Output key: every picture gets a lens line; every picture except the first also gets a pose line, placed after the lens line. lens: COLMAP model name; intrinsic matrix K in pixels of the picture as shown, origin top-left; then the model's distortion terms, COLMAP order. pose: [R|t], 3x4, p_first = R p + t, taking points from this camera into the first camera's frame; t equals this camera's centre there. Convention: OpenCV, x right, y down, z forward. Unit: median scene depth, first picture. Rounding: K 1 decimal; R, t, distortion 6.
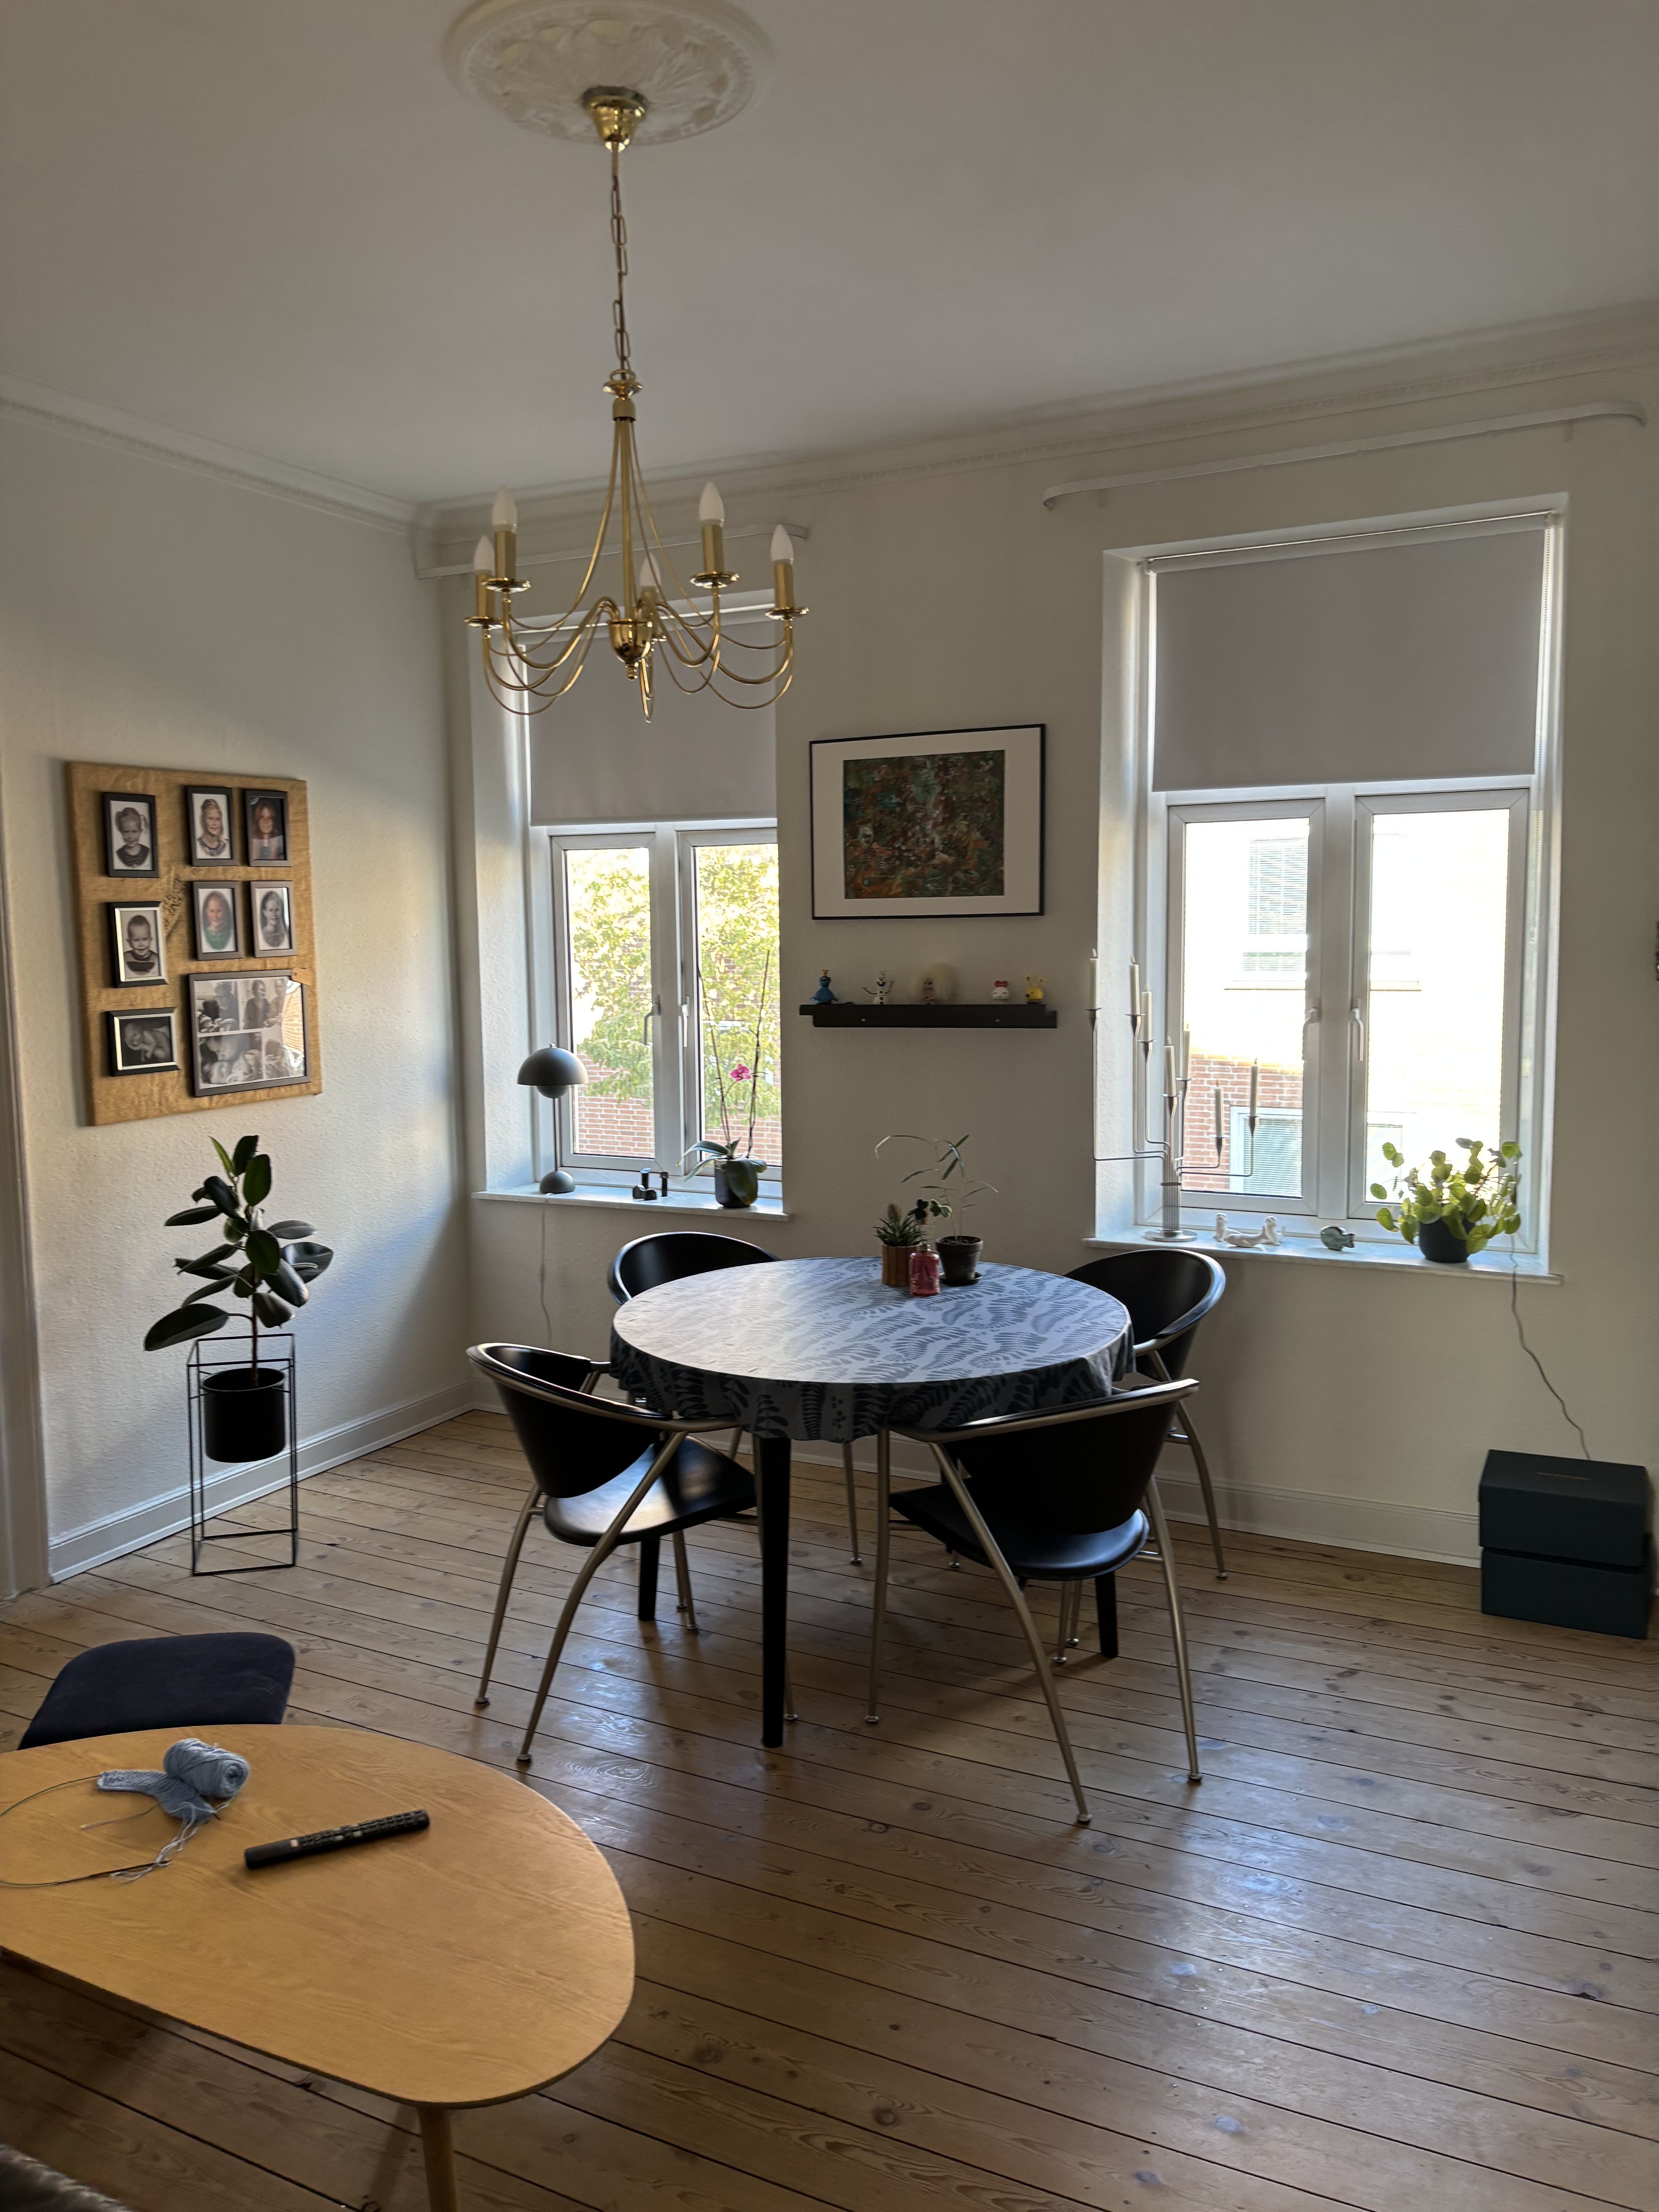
lens RADIAL K [[1678.6, 0, 829.5], [0, 1678.6, 1106.0], [0, 0, 1]] dist [0.005601, 0.002125]
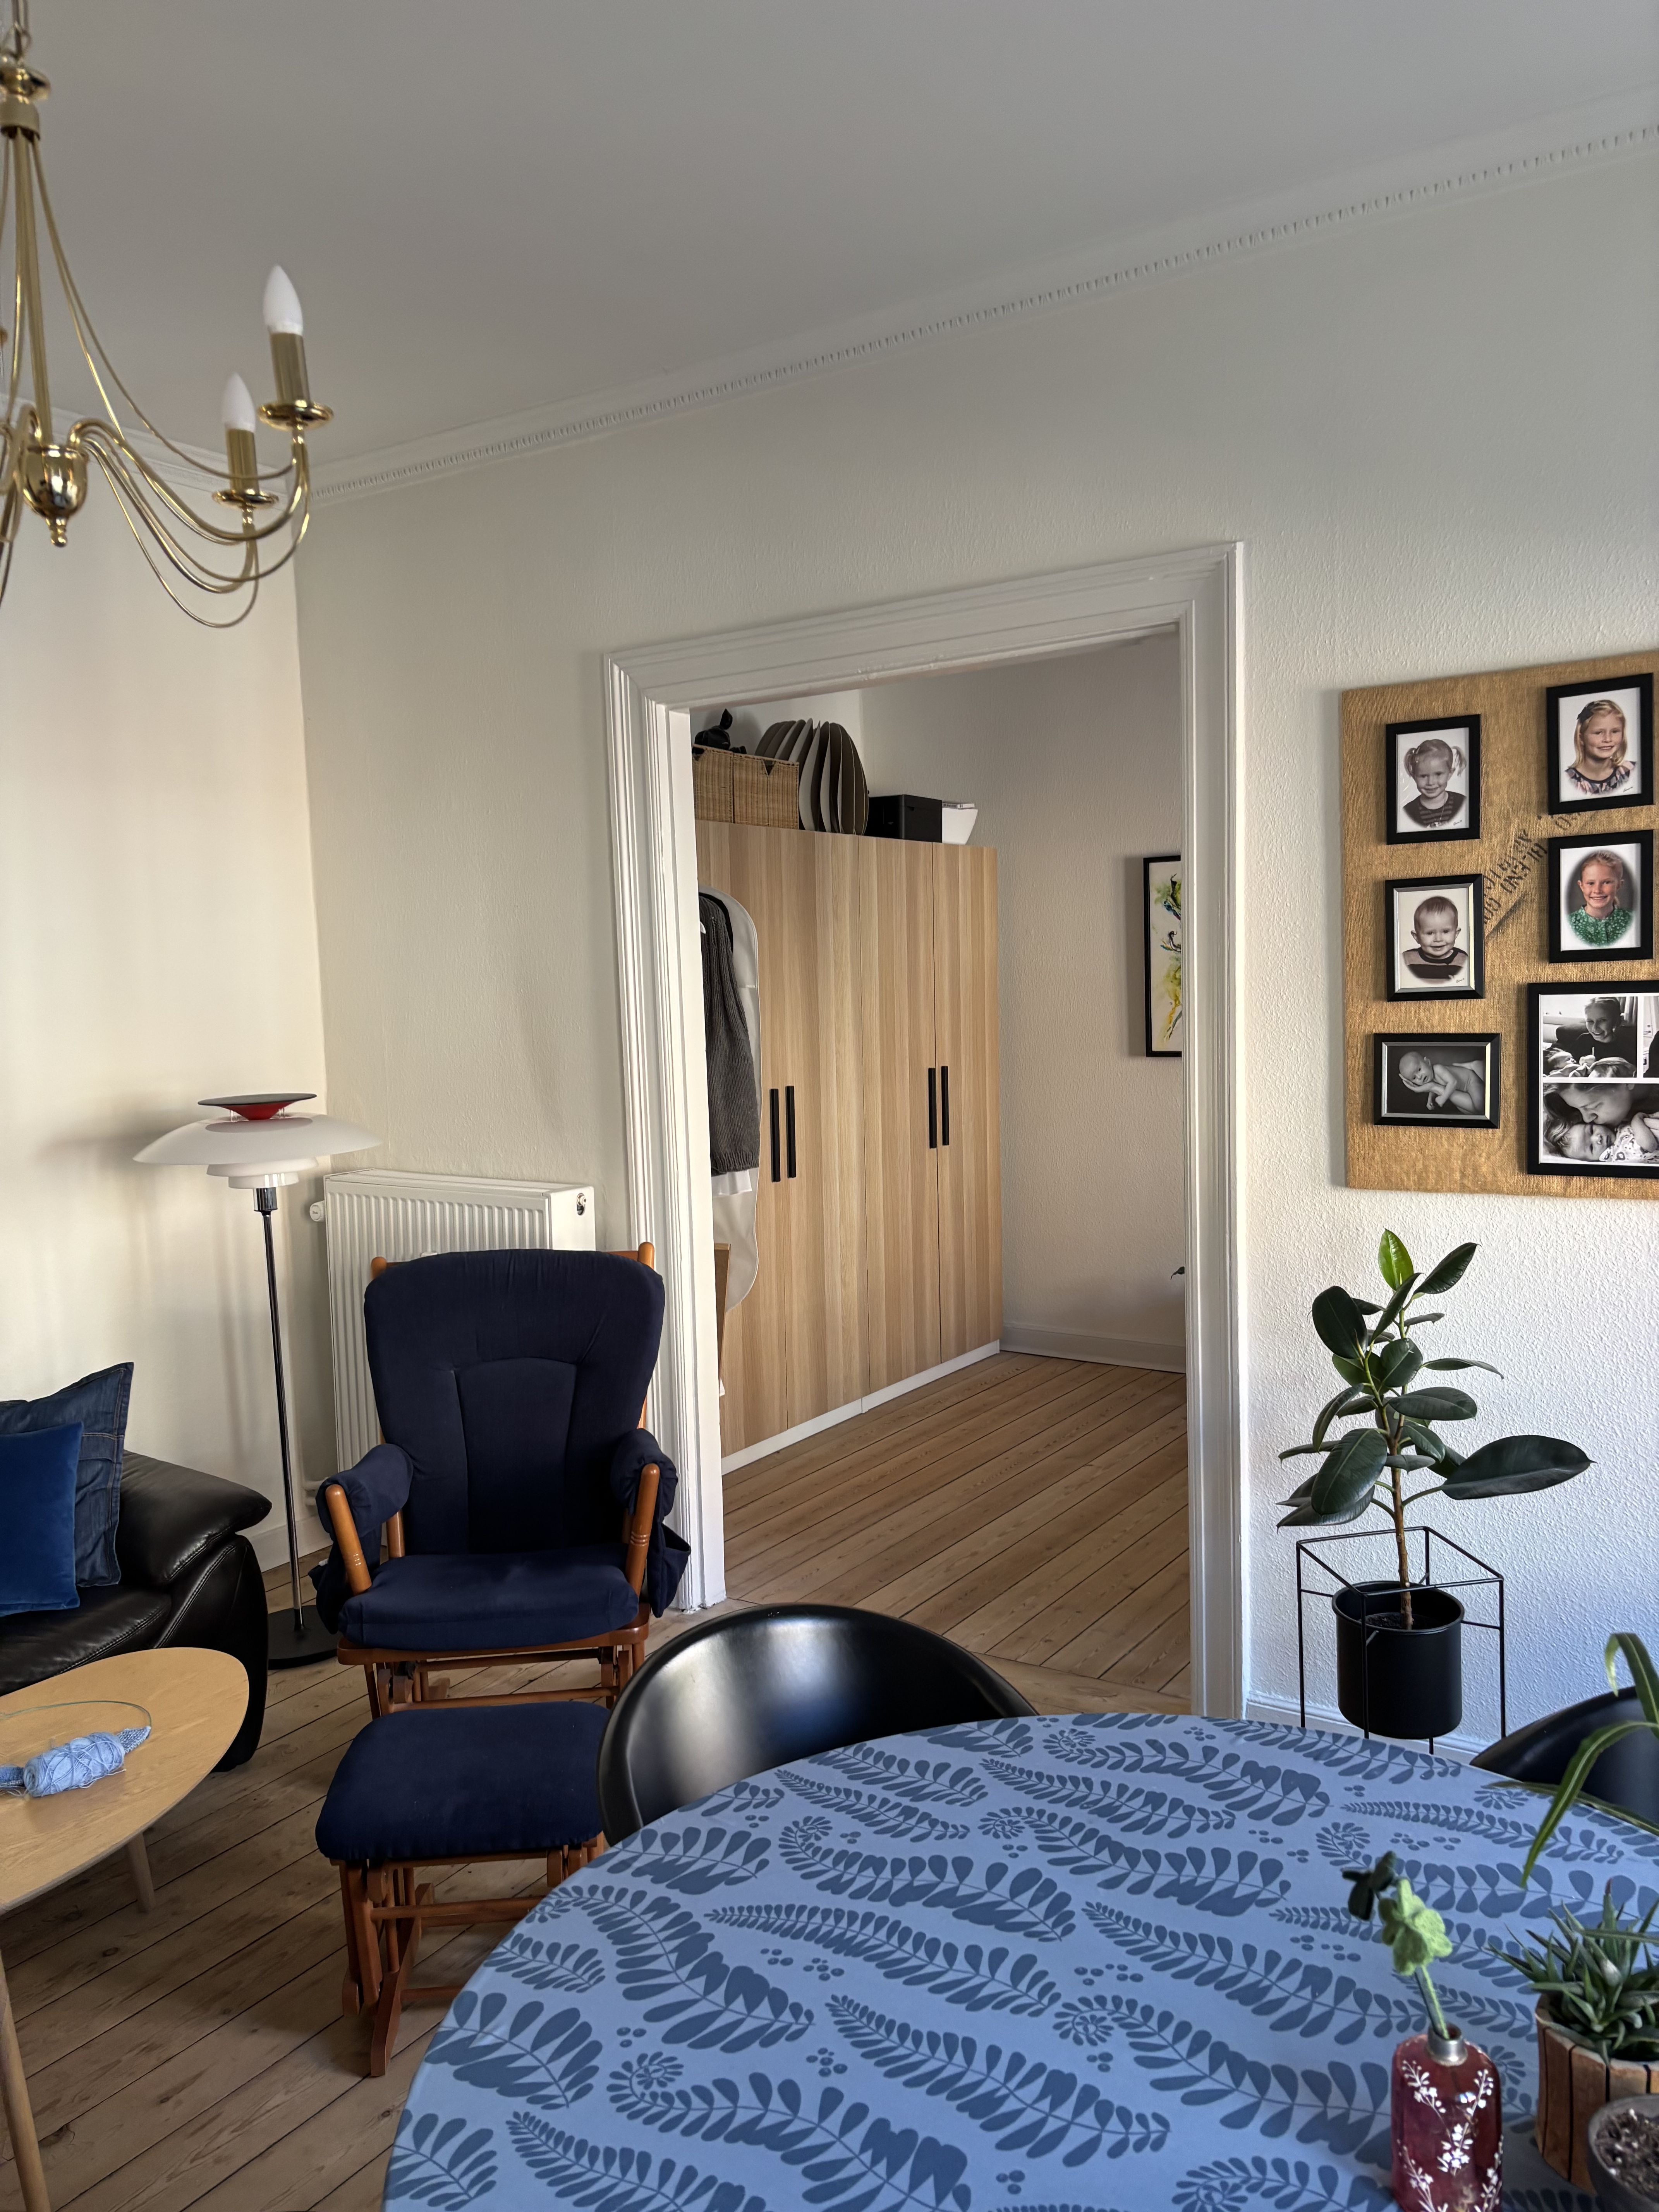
lens RADIAL K [[1649.1, 0, 837.2], [0, 1649.1, 1133.7], [0, 0, 1]] dist [0.001822, 0.000460]
pose [[-0.113517, 0.115223, -0.986832, 0.288422], [-0.078412, 0.989115, 0.124510, -0.081325], [0.990437, 0.091514, -0.103247, 0.824584]]
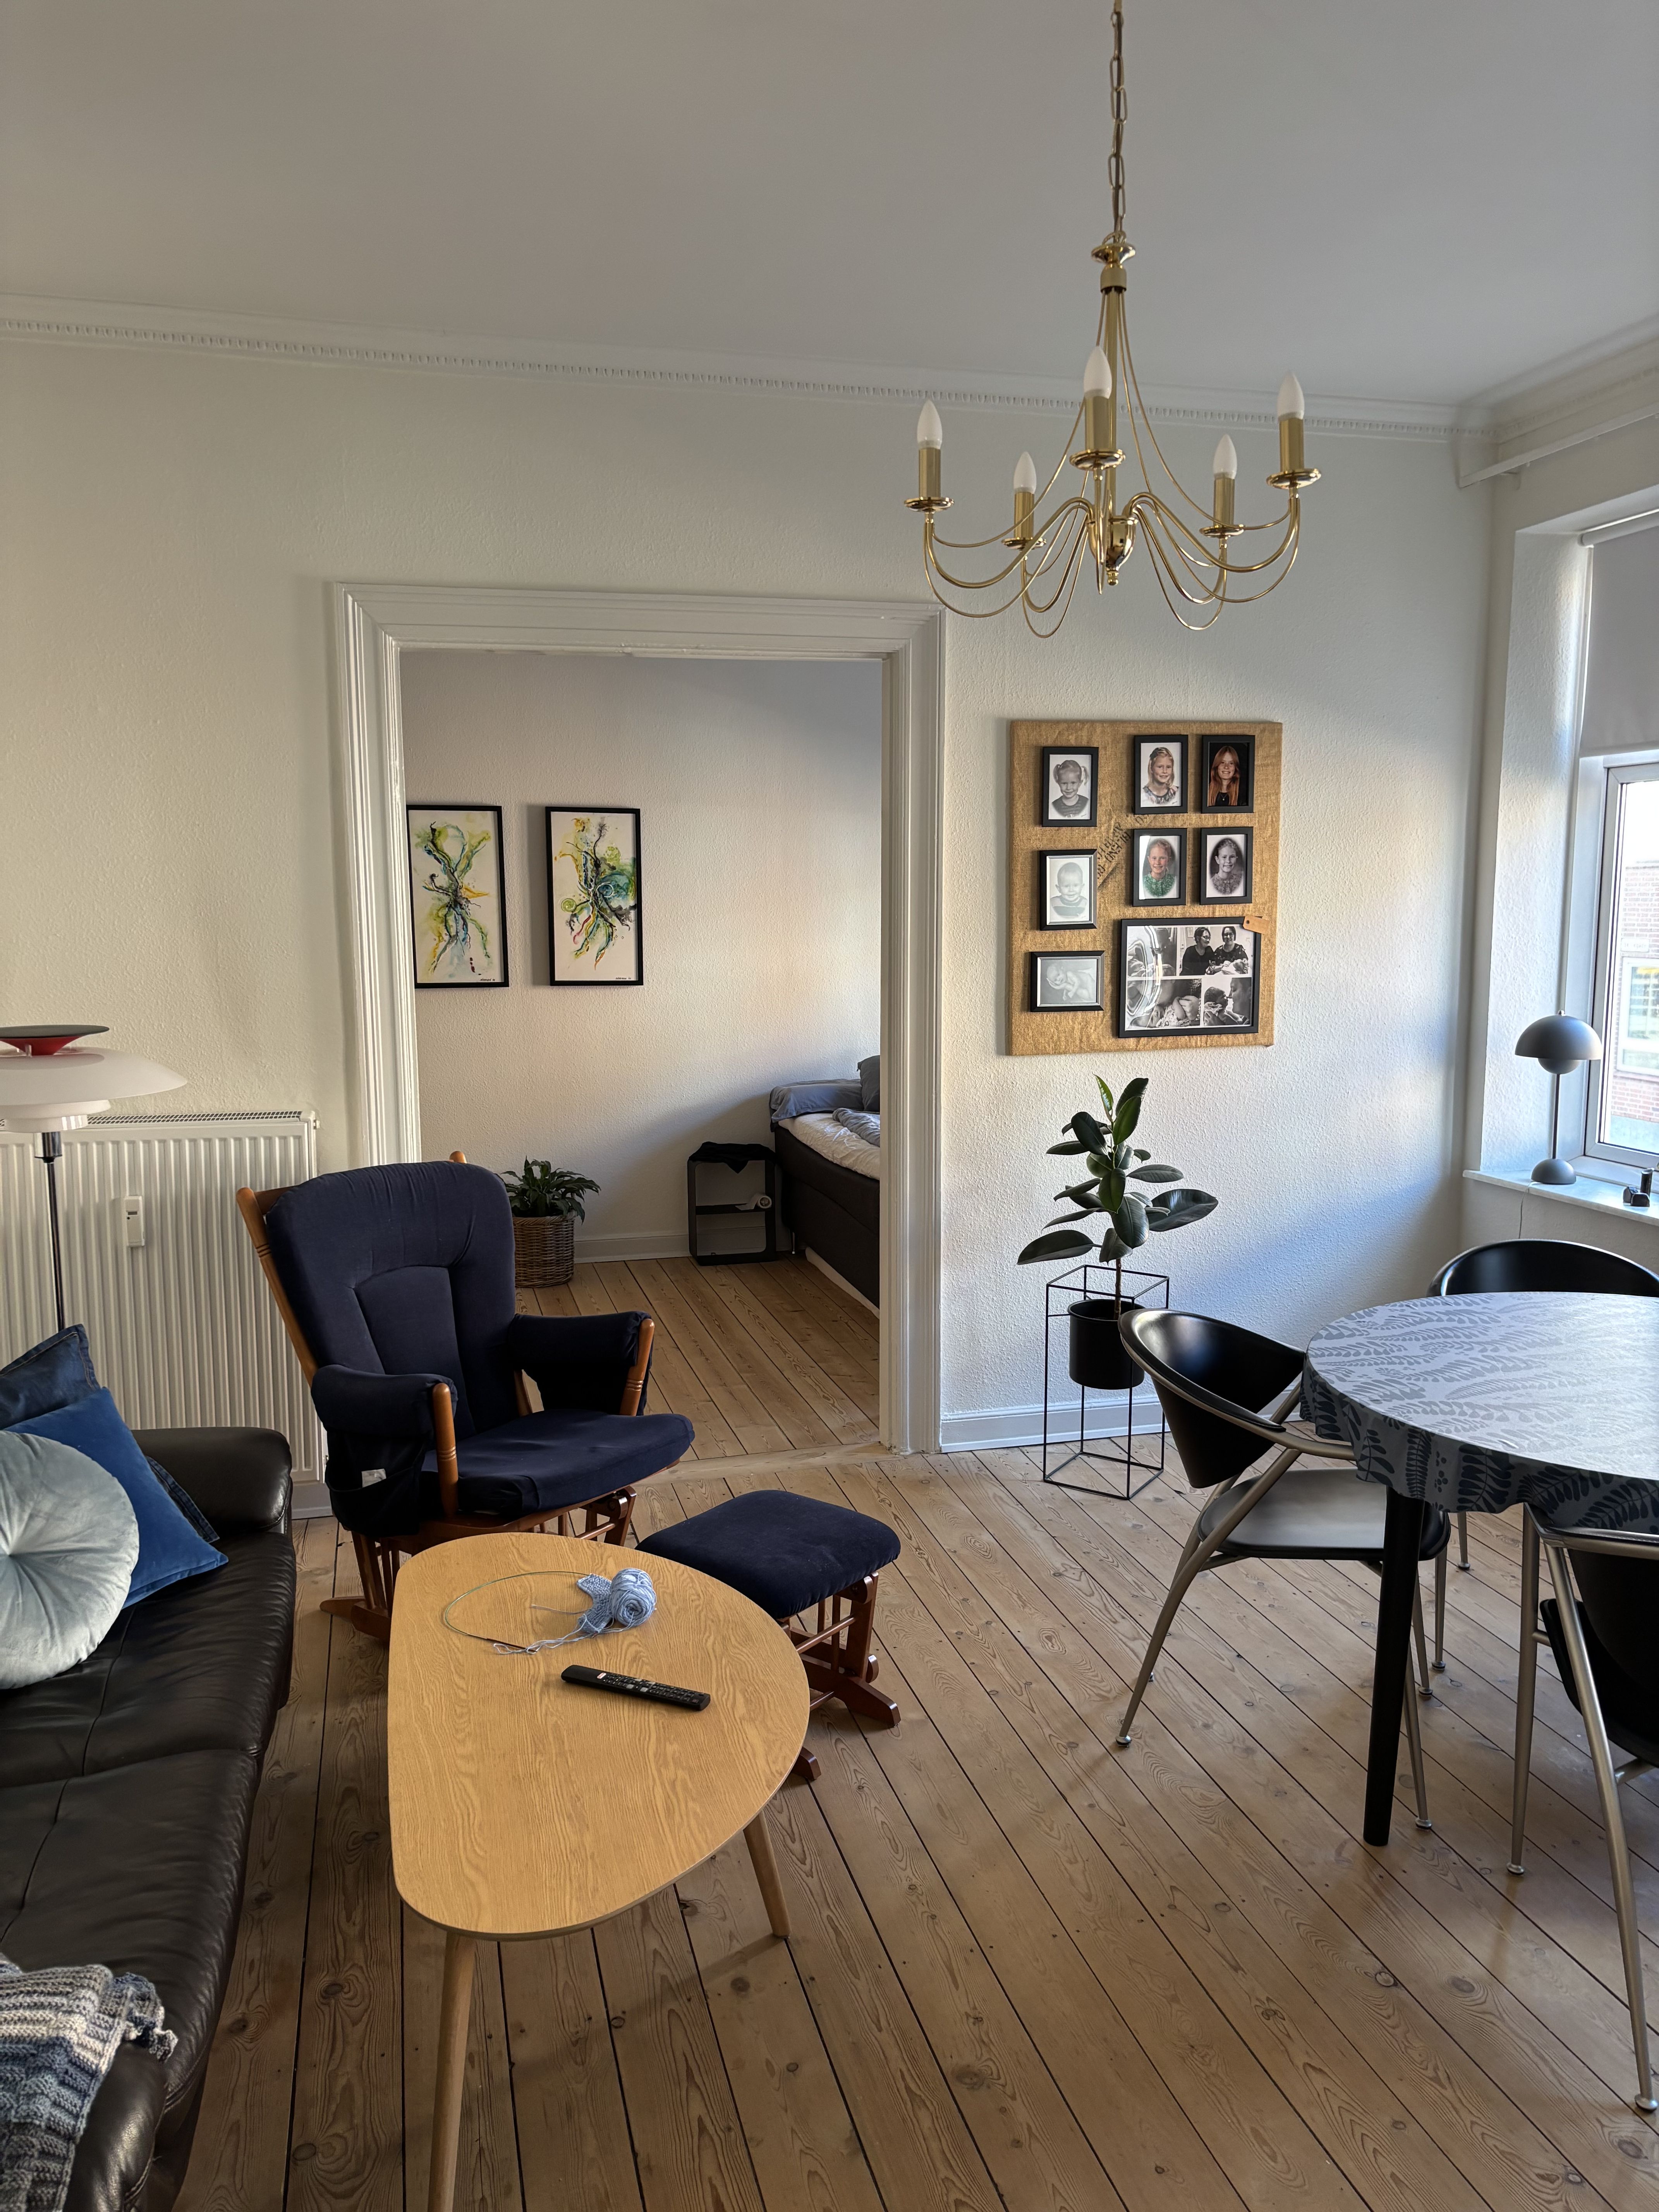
lens RADIAL K [[1664.4, 0, 820.1], [0, 1664.4, 1128.7], [0, 0, 1]] dist [0.072277, -0.139512]
pose [[0.658540, 0.114348, -0.743807, 0.287047], [-0.085837, 0.993351, 0.076715, -0.013037], [0.747634, 0.013326, 0.663977, 0.177525]]
